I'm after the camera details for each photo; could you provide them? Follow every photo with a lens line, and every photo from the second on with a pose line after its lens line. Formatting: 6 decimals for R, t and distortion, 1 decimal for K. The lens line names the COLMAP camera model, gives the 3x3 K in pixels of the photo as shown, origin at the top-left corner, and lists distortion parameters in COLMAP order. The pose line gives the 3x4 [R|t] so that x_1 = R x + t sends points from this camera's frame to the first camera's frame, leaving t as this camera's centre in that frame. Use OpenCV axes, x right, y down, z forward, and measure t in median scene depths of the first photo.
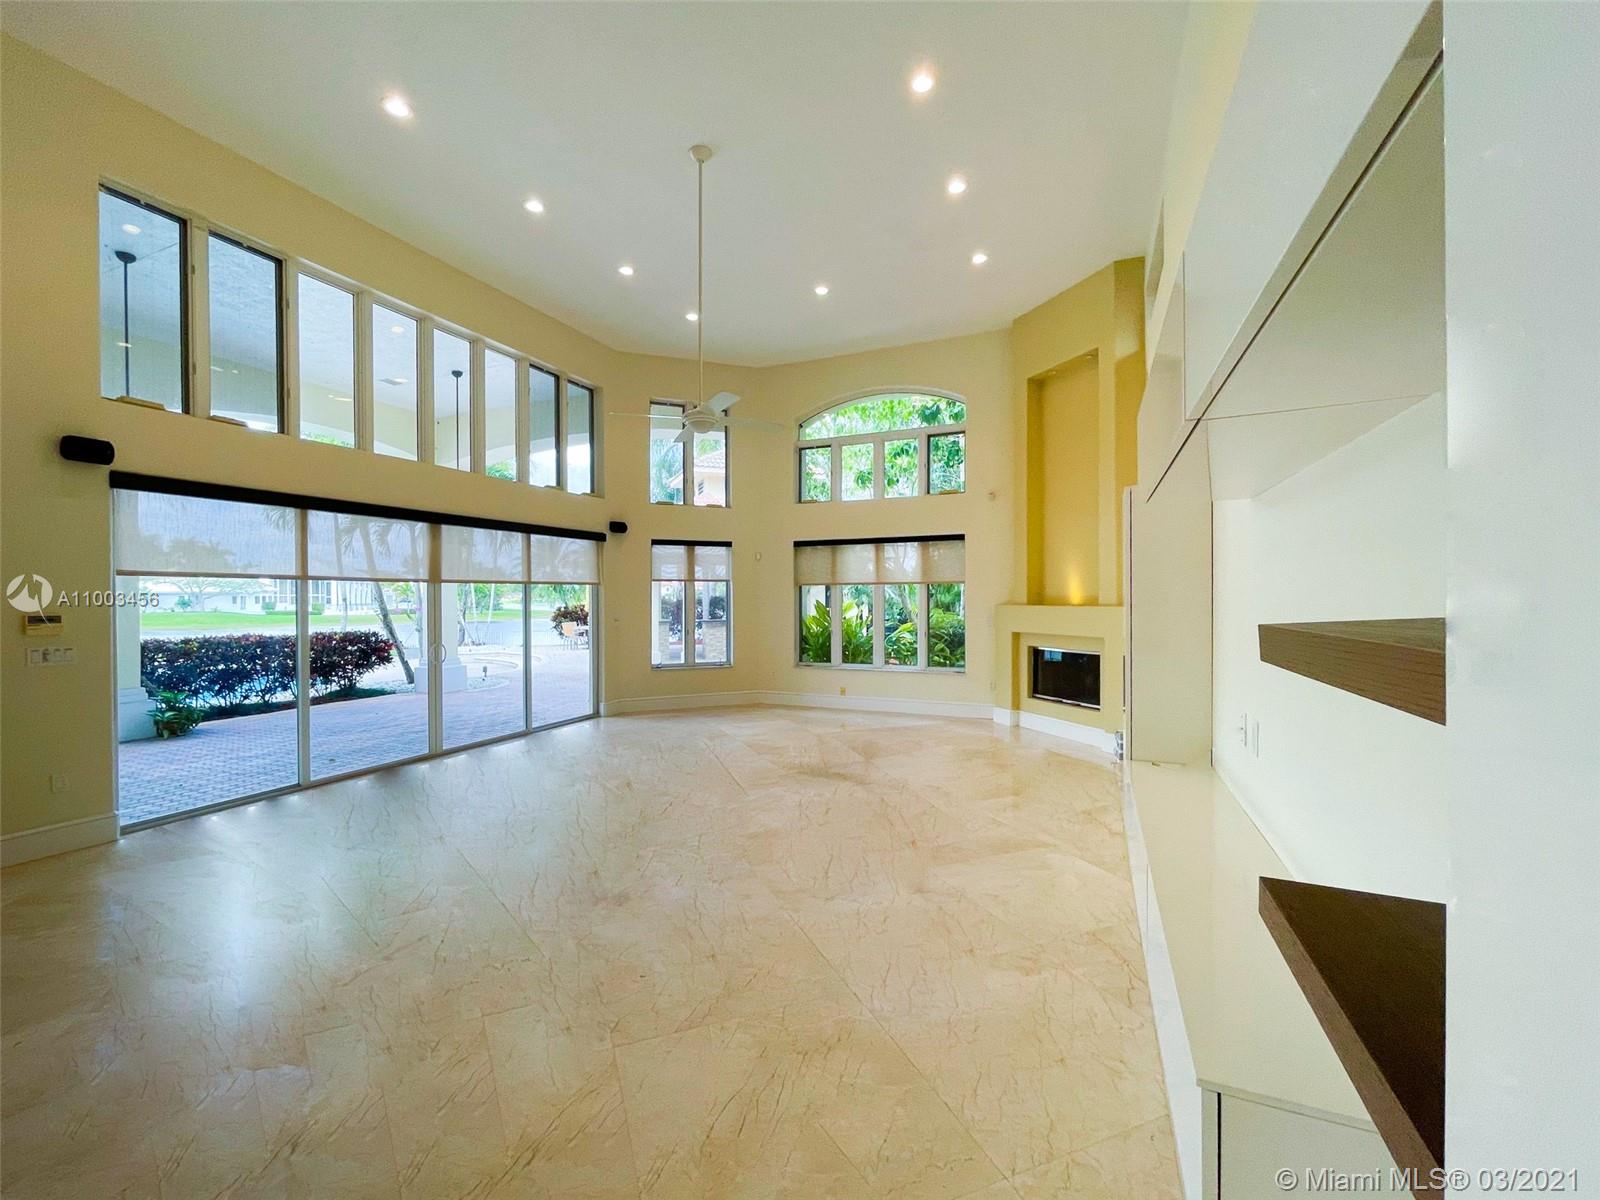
lens RADIAL K [[669.3, 0, 791.7], [0, 669.3, 600.9], [0, 0, 1]] dist [0.000022, 0.000206]
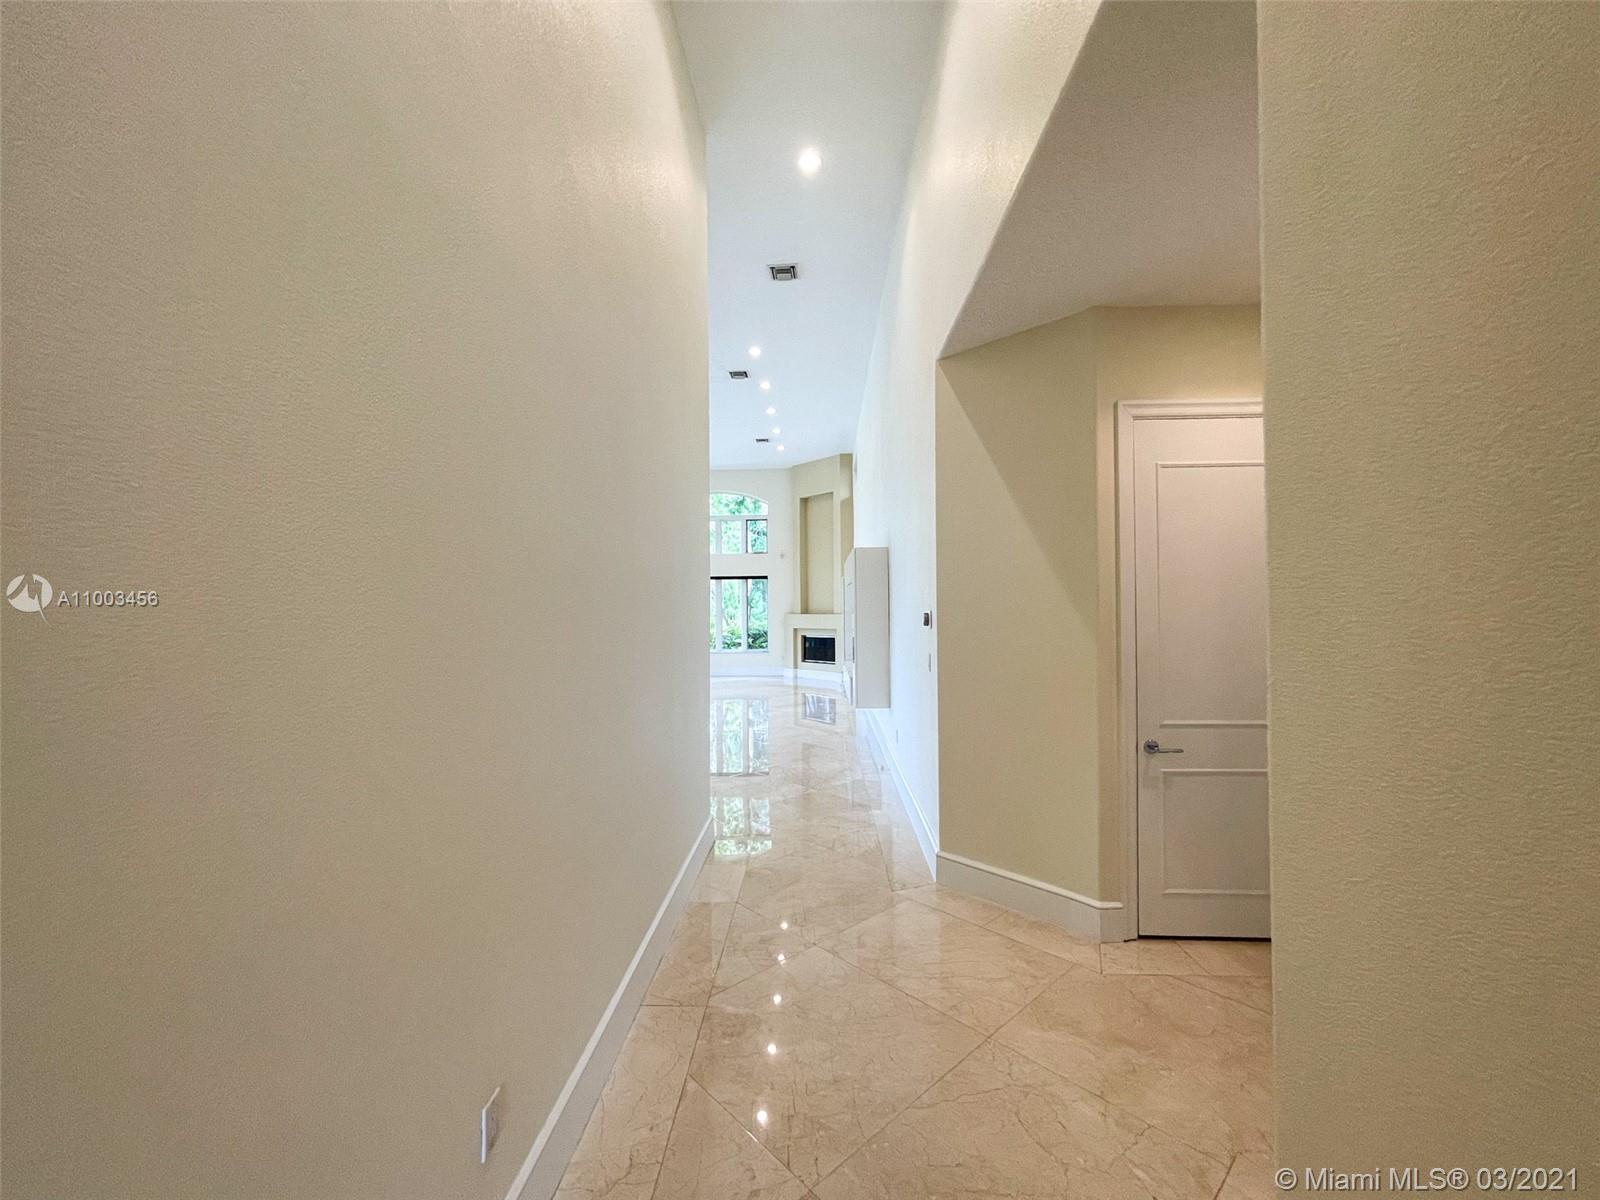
lens RADIAL K [[648.4, 0, 792.0], [0, 648.4, 601.0], [0, 0, 1]] dist [-0.001473, -0.000076]
pose [[0.933559, 0.002116, 0.358416, -0.319609], [0.007103, 0.999677, -0.024401, 0.013027], [-0.358352, 0.025325, 0.933243, -0.691127]]
